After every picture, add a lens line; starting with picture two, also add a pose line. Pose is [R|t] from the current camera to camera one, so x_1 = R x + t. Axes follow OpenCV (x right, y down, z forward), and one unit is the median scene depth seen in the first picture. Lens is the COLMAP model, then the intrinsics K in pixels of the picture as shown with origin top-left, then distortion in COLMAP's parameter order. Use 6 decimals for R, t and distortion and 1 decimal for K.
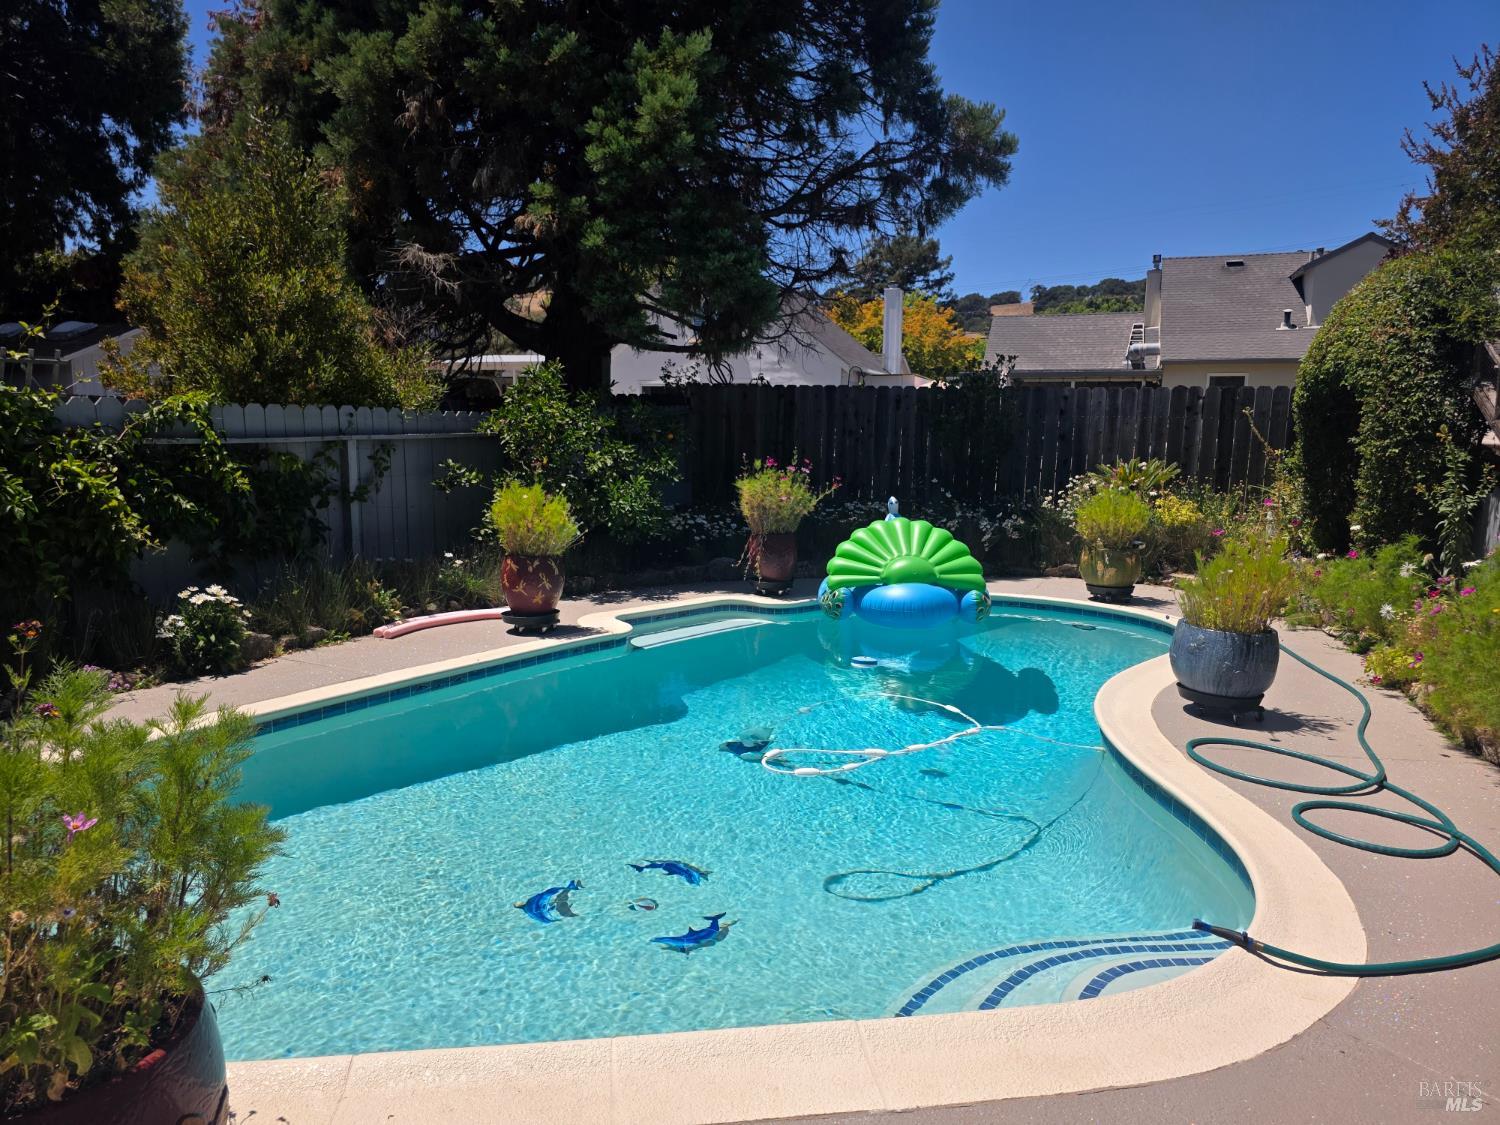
lens RADIAL K [[1010.7, 0, 749.8], [0, 1010.7, 562.8], [0, 0, 1]] dist [0.000687, 0.000107]
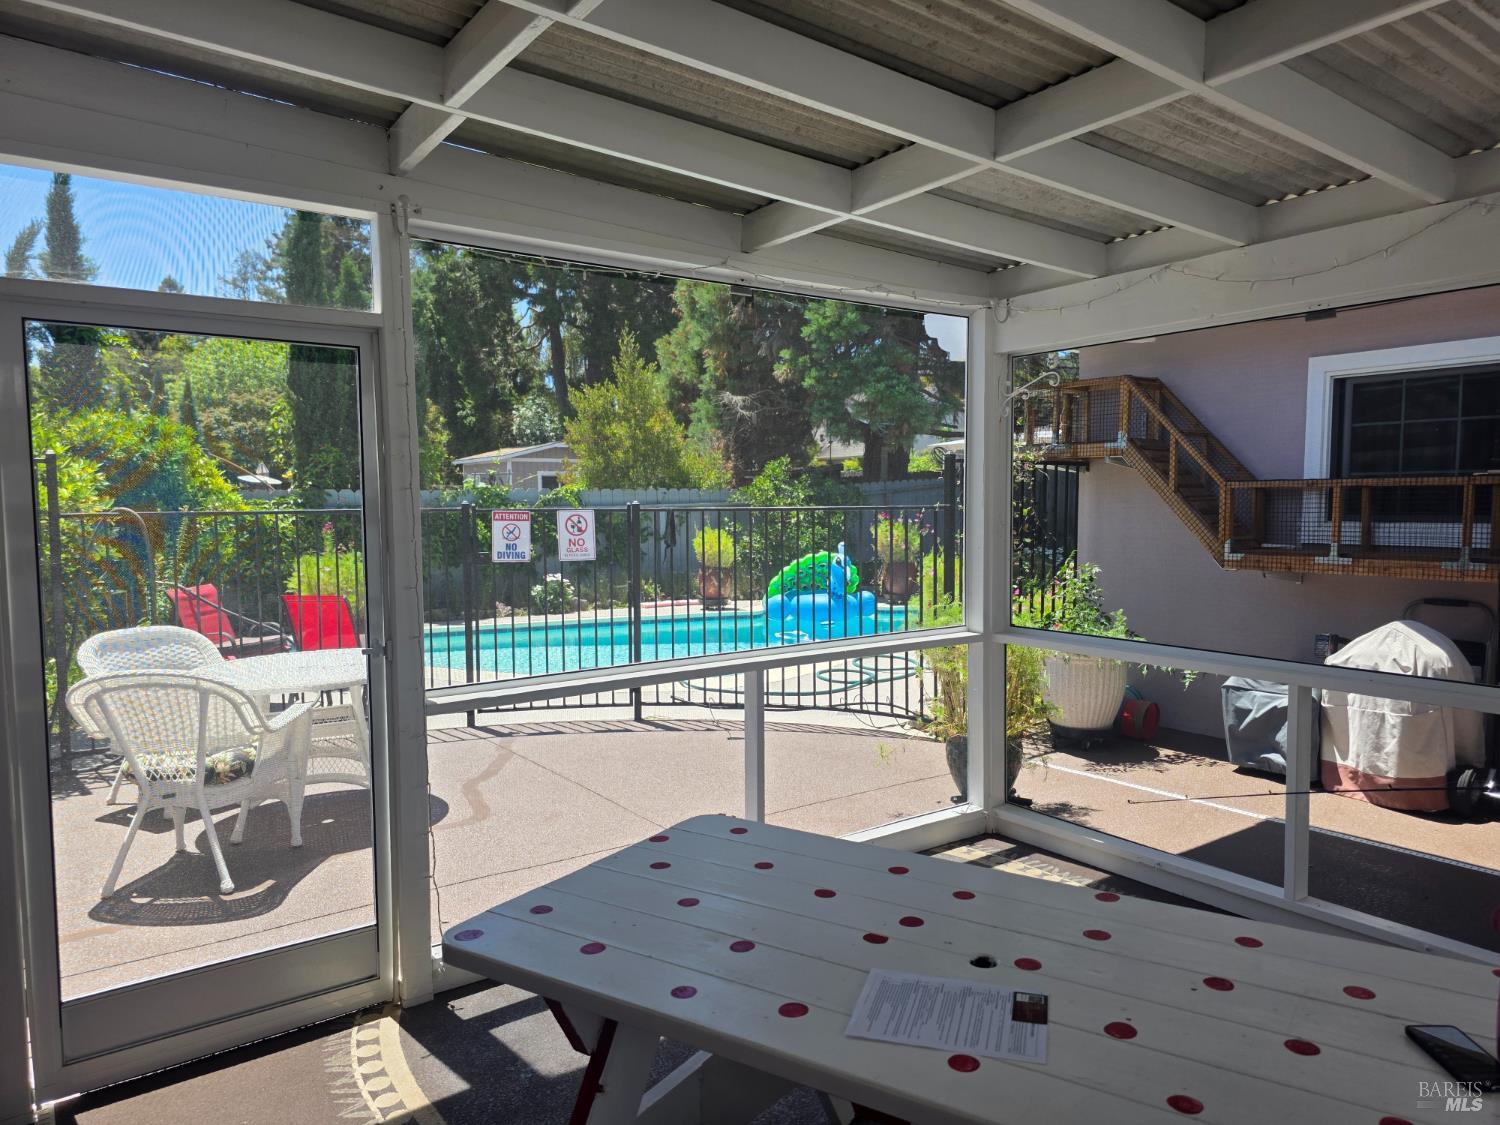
lens RADIAL K [[1010.7, 0, 751.6], [0, 1010.7, 566.8], [0, 0, 1]] dist [0.000687, 0.000107]
pose [[0.807370, 0.017398, -0.589789, 0.831722], [-0.057922, 0.997074, -0.049877, 0.070959], [0.587196, 0.074431, 0.806016, -0.385146]]
